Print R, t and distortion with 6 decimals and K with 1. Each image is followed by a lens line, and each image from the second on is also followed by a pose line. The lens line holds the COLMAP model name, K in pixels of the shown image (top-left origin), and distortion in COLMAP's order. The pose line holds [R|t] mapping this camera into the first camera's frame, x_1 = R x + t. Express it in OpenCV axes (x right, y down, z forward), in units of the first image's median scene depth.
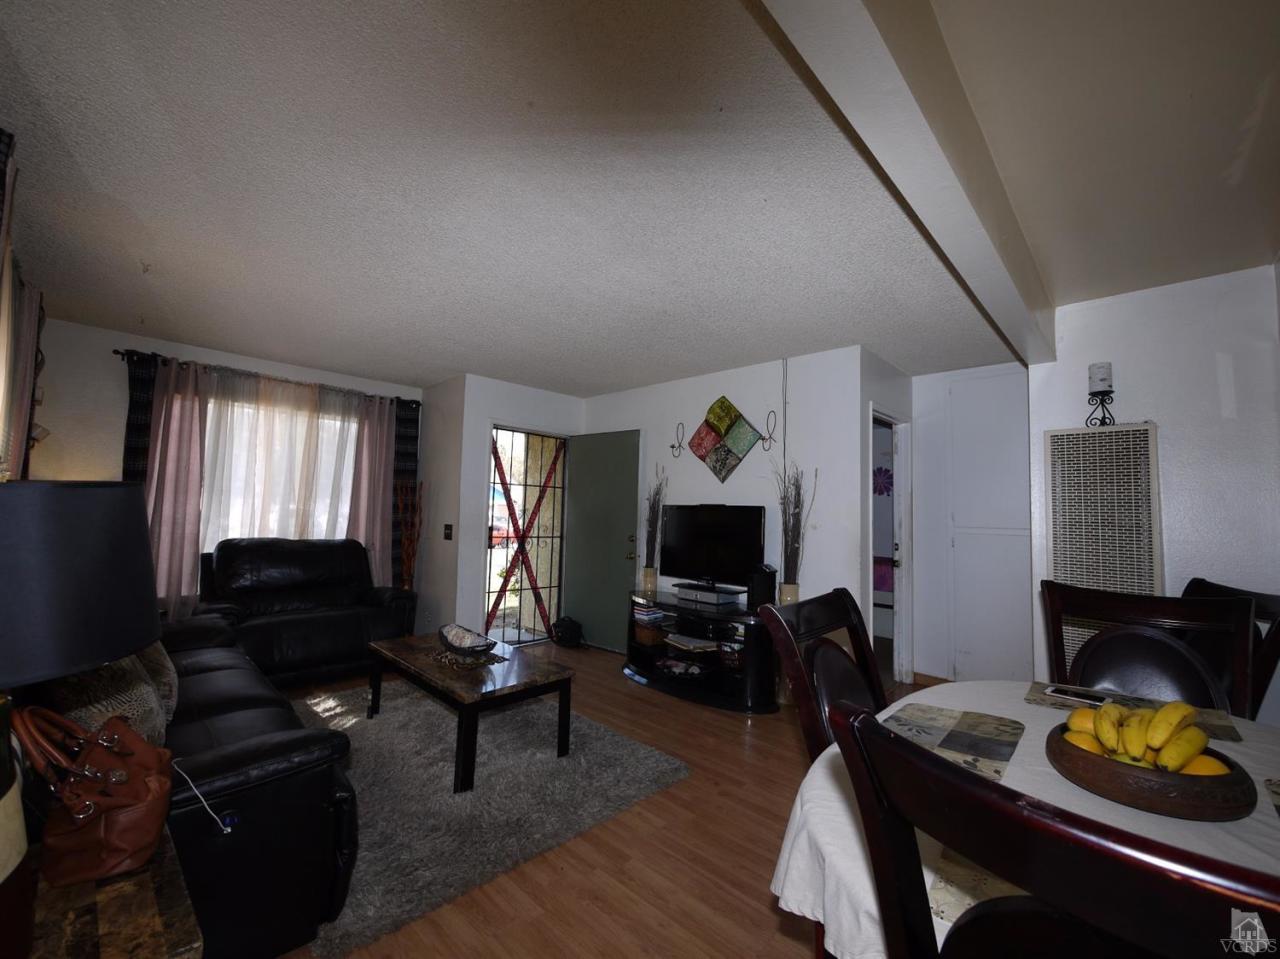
lens RADIAL K [[523.2, 0, 644.4], [0, 523.2, 481.6], [0, 0, 1]] dist [-0.013612, -0.000342]
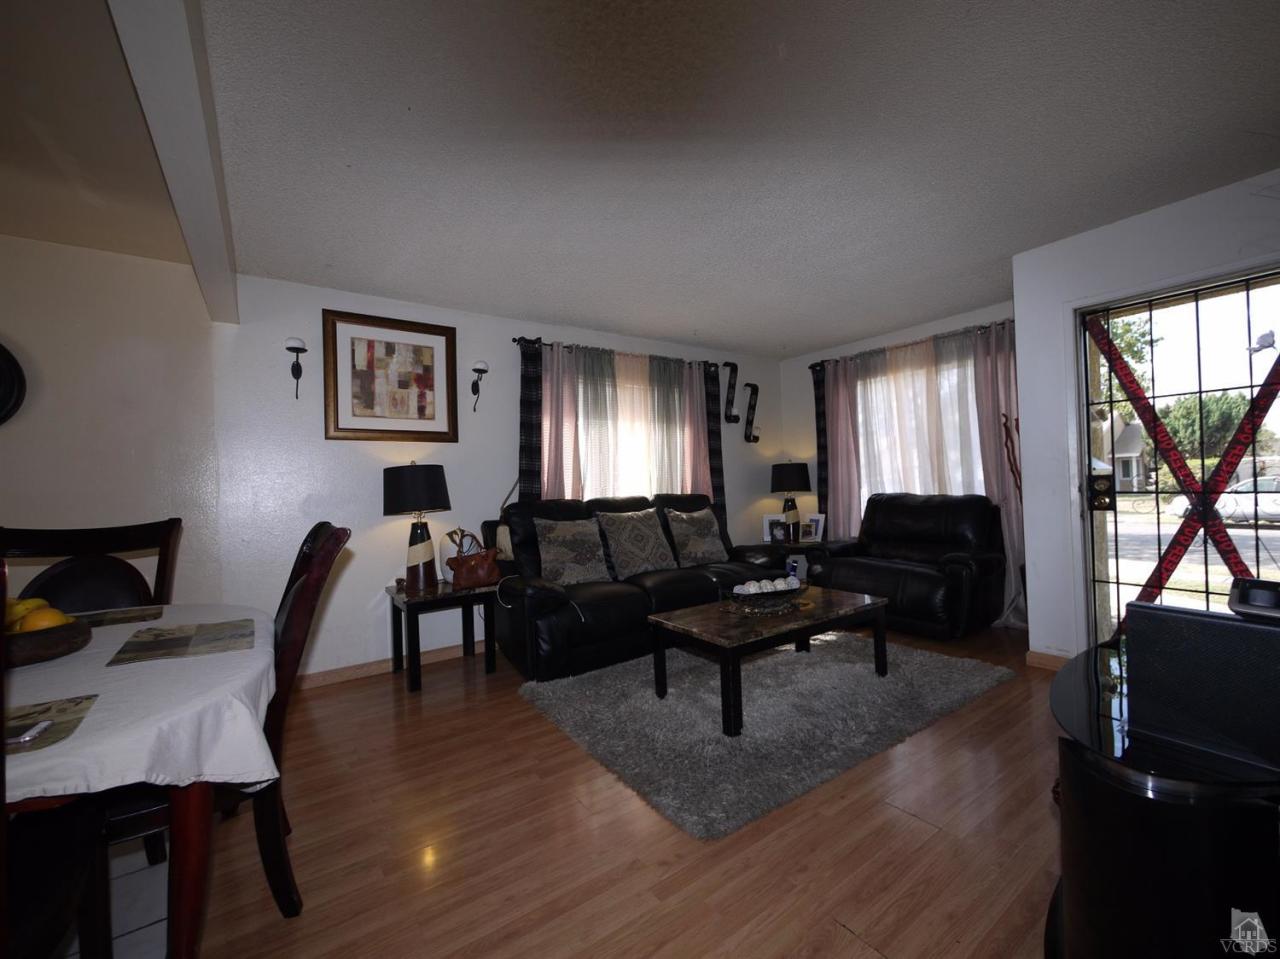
lens RADIAL K [[523.2, 0, 644.4], [0, 523.2, 481.6], [0, 0, 1]] dist [-0.013612, -0.000342]
pose [[-0.193303, -0.024974, -0.980821, 0.433280], [0.087767, 0.995228, -0.042638, 0.078764], [0.977206, -0.094326, -0.190188, 0.637658]]
